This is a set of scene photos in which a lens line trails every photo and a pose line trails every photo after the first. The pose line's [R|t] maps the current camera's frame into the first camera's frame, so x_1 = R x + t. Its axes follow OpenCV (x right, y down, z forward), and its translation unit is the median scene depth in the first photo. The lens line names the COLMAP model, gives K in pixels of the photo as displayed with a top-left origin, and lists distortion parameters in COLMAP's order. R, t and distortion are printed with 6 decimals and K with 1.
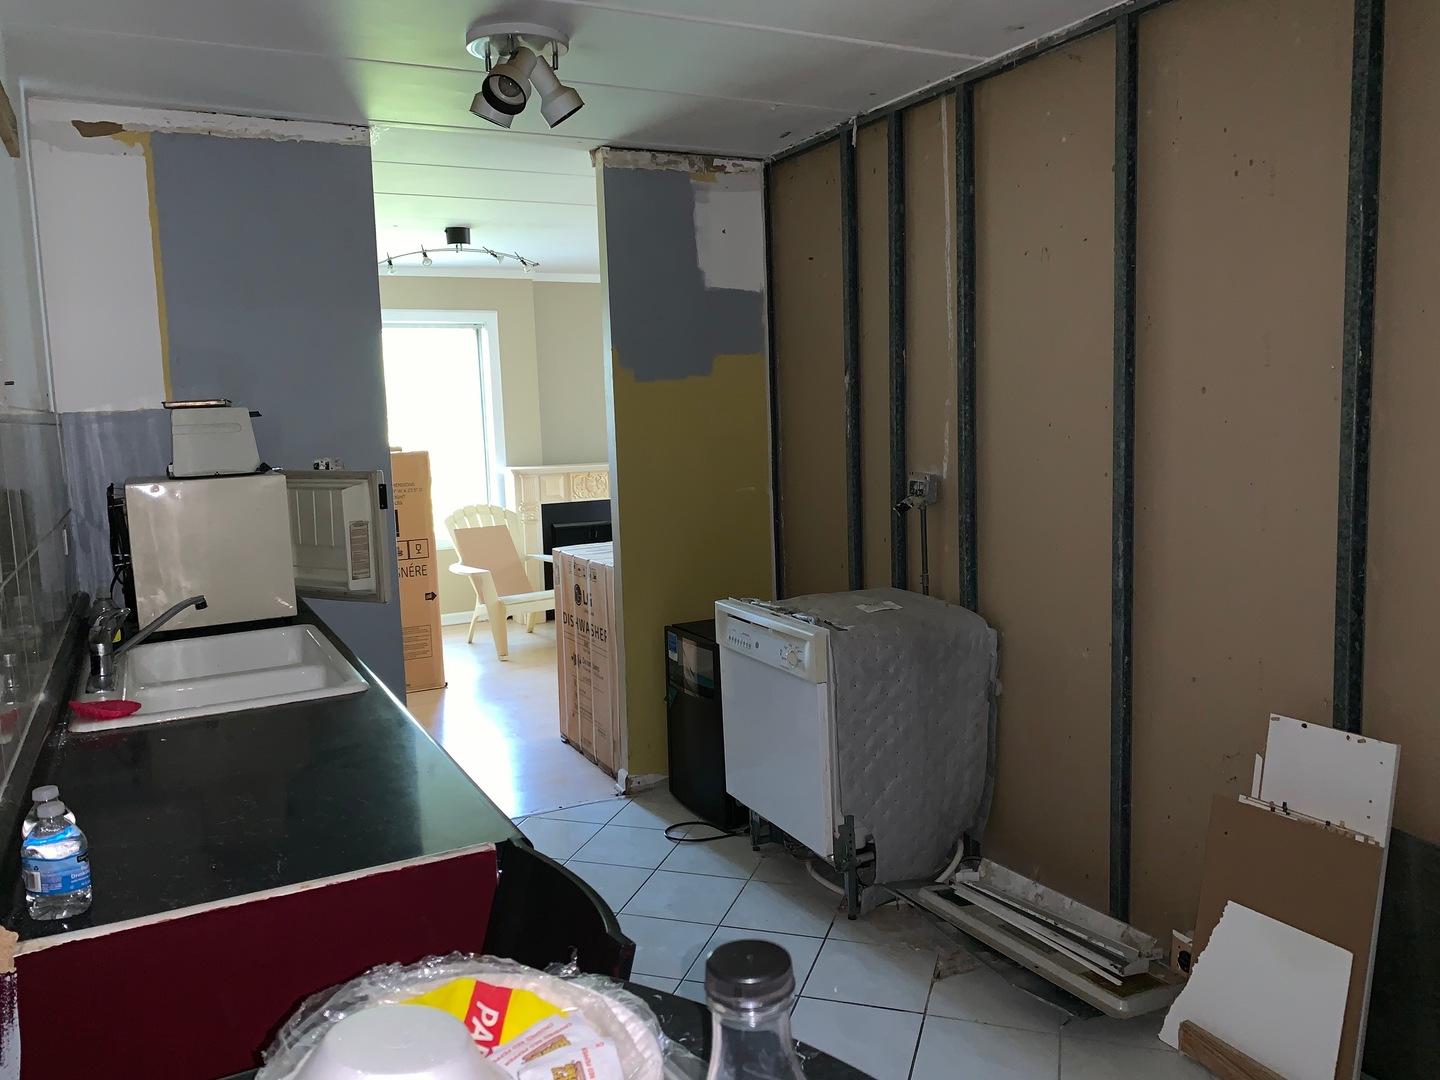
lens RADIAL K [[1123.8, 0, 718.6], [0, 1123.8, 573.6], [0, 0, 1]] dist [0.012081, -0.005381]
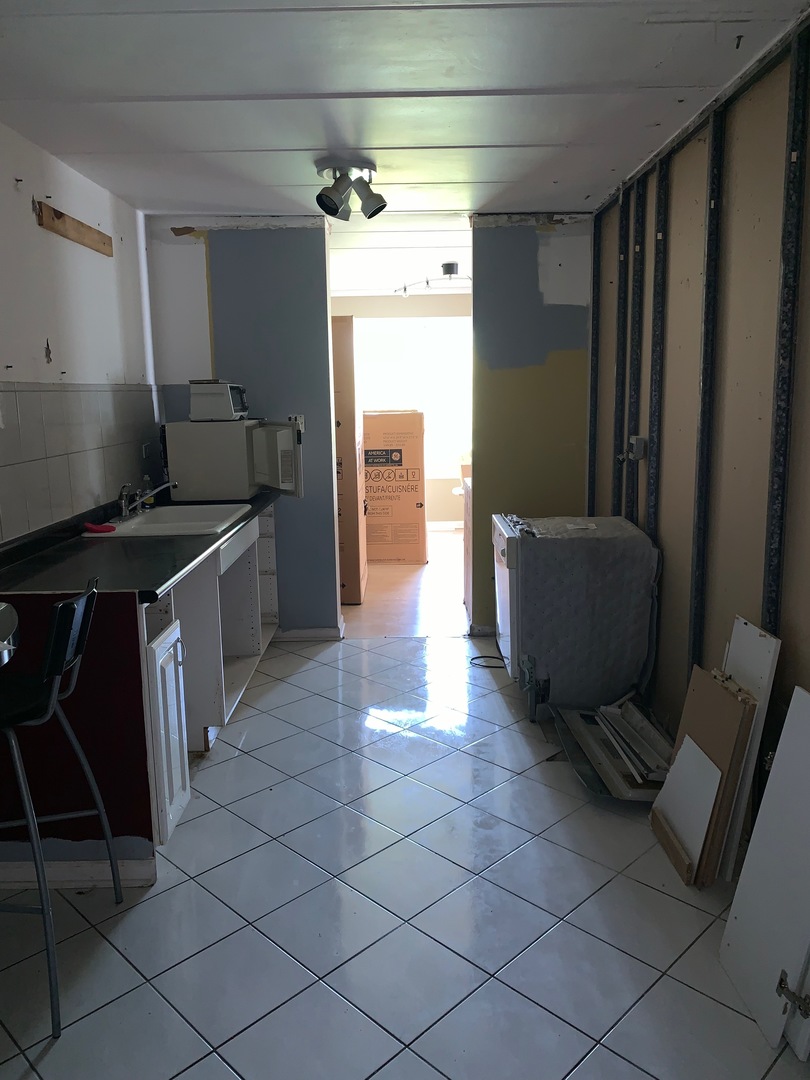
lens RADIAL K [[829.5, 0, 400.5], [0, 829.5, 569.3], [0, 0, 1]] dist [0.074925, -0.141802]
pose [[0.891830, 0.114919, -0.437529, 0.357268], [-0.081057, 0.992136, 0.095369, 0.000377], [0.445048, -0.049588, 0.894132, -0.086901]]
